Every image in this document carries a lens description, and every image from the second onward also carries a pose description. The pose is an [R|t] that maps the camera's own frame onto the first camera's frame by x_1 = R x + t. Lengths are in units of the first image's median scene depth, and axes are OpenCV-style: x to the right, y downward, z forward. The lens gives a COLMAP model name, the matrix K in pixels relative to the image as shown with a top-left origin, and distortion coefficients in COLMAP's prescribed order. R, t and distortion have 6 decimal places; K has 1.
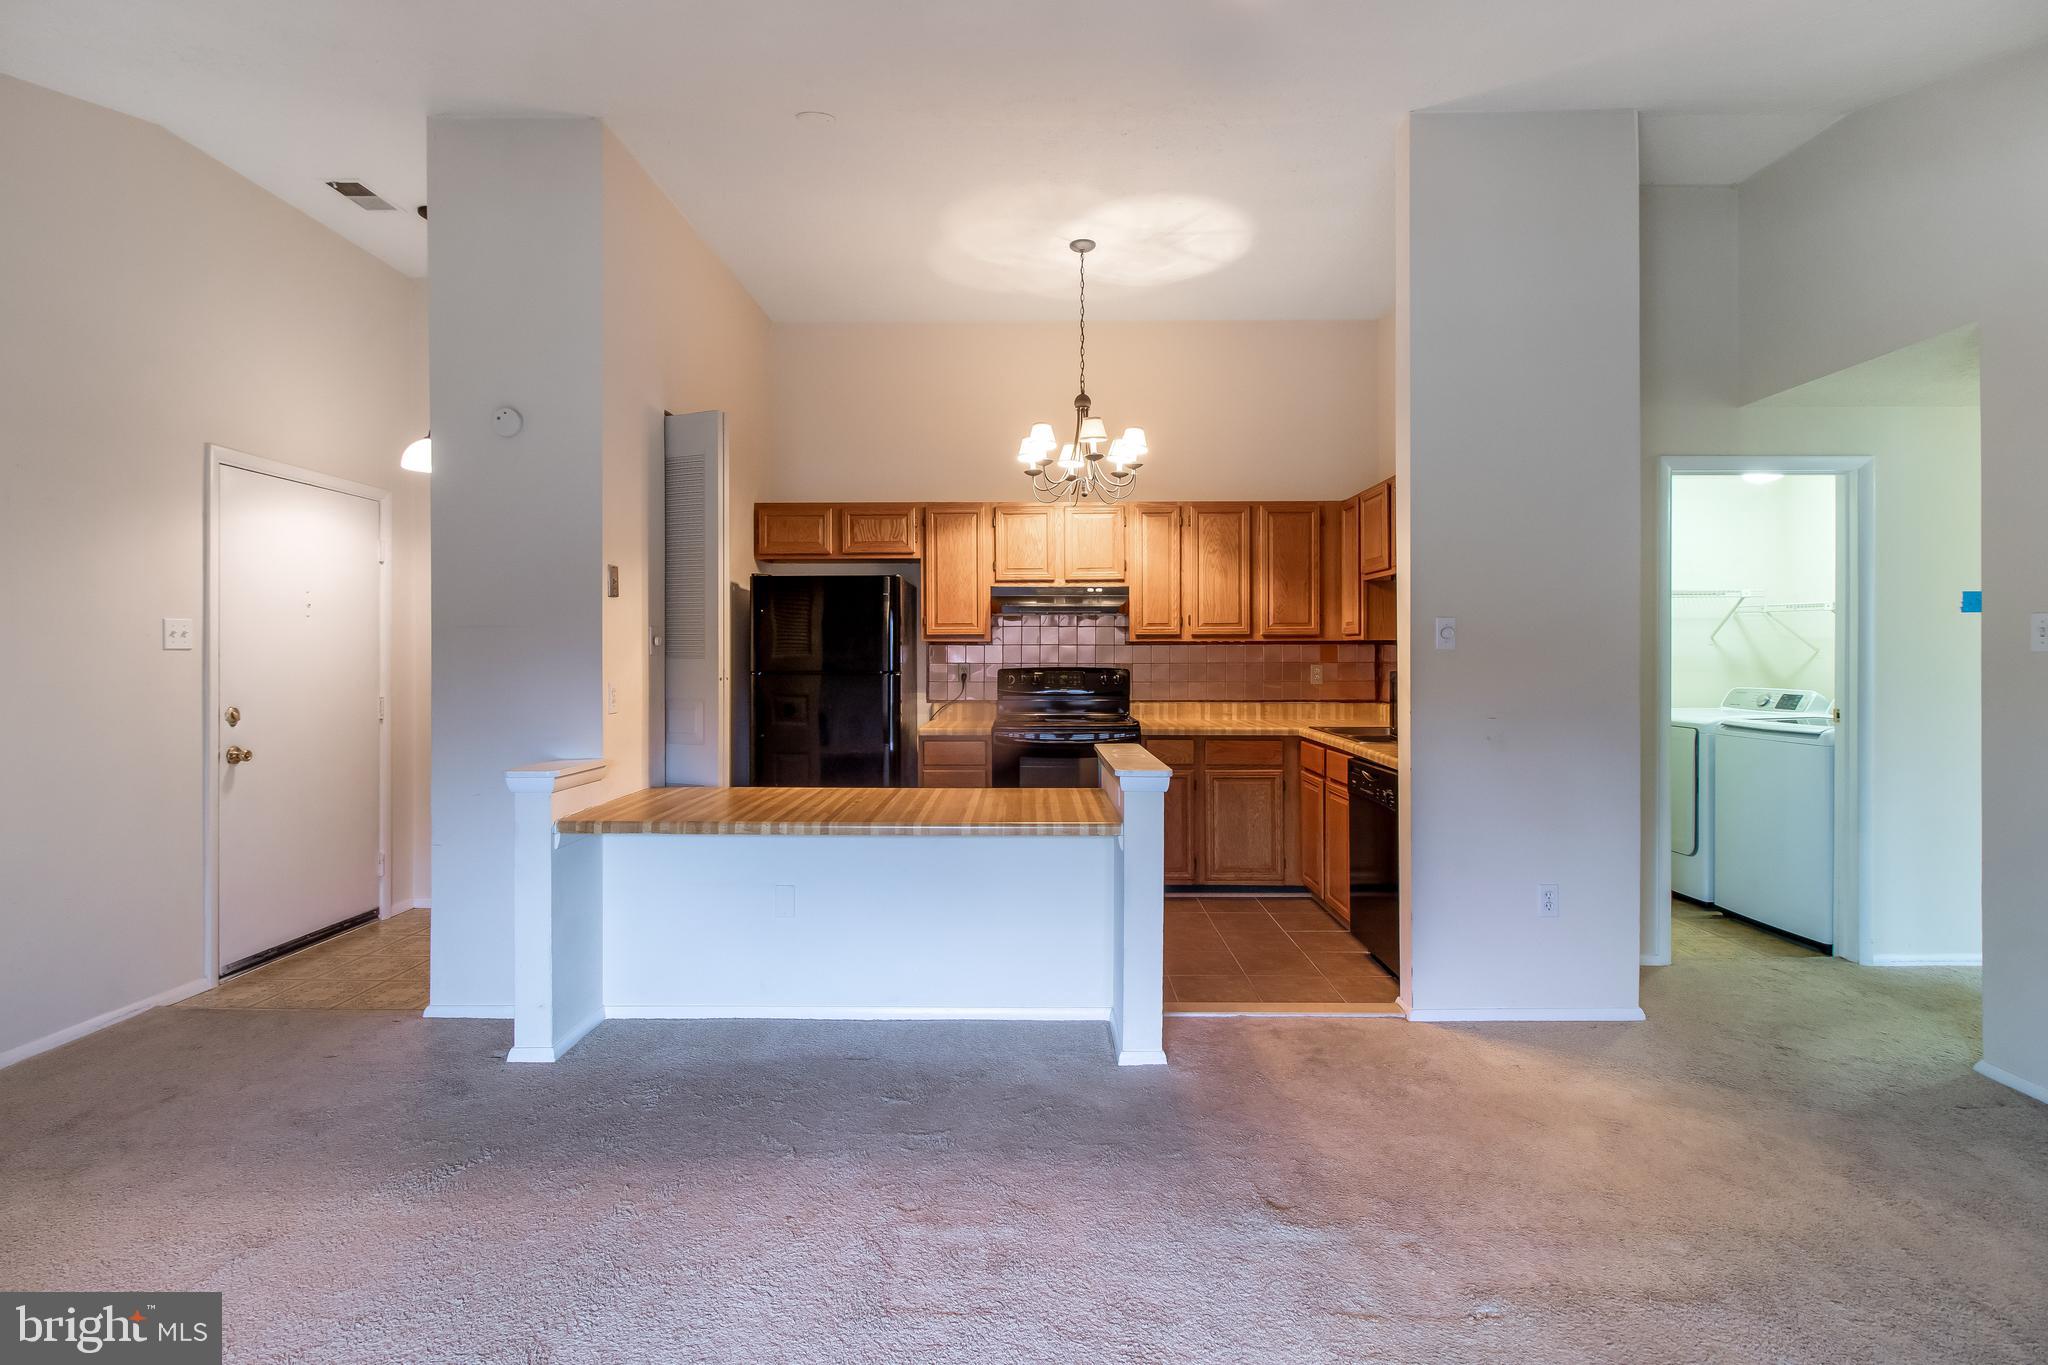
lens RADIAL K [[955.5, 0, 1030.9], [0, 955.5, 657.5], [0, 0, 1]] dist [0.001517, -0.000061]
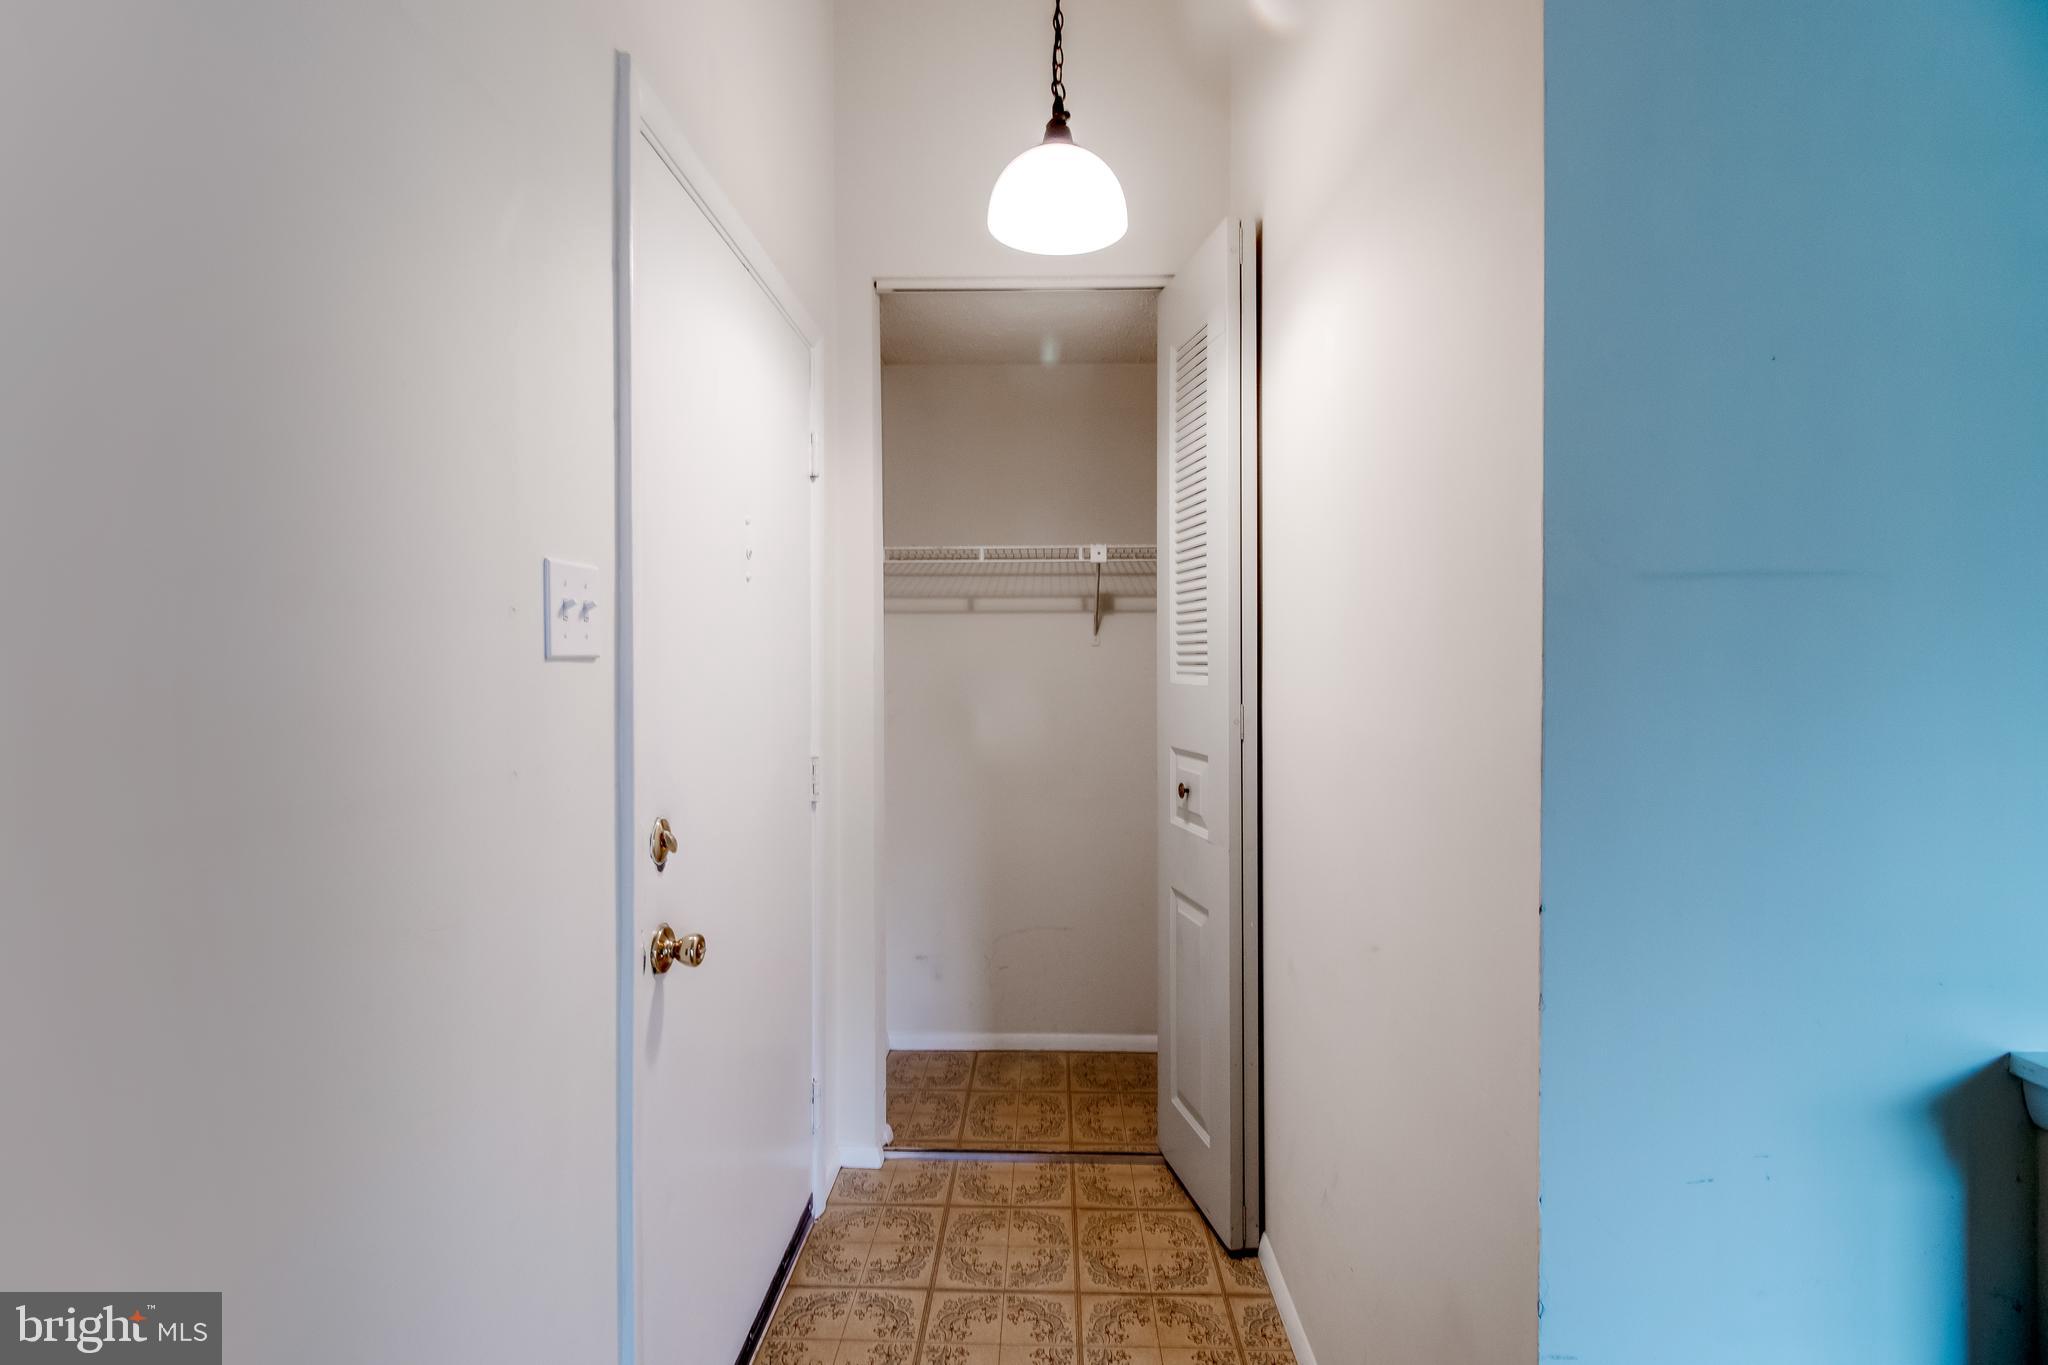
lens RADIAL K [[971.0, 0, 1013.5], [0, 971.0, 692.8], [0, 0, 1]] dist [0.003653, -0.006883]
pose [[0.999378, -0.001550, -0.035223, -0.497604], [0.002233, 0.999810, 0.019372, -0.002020], [0.035186, -0.019438, 0.999192, 0.461926]]
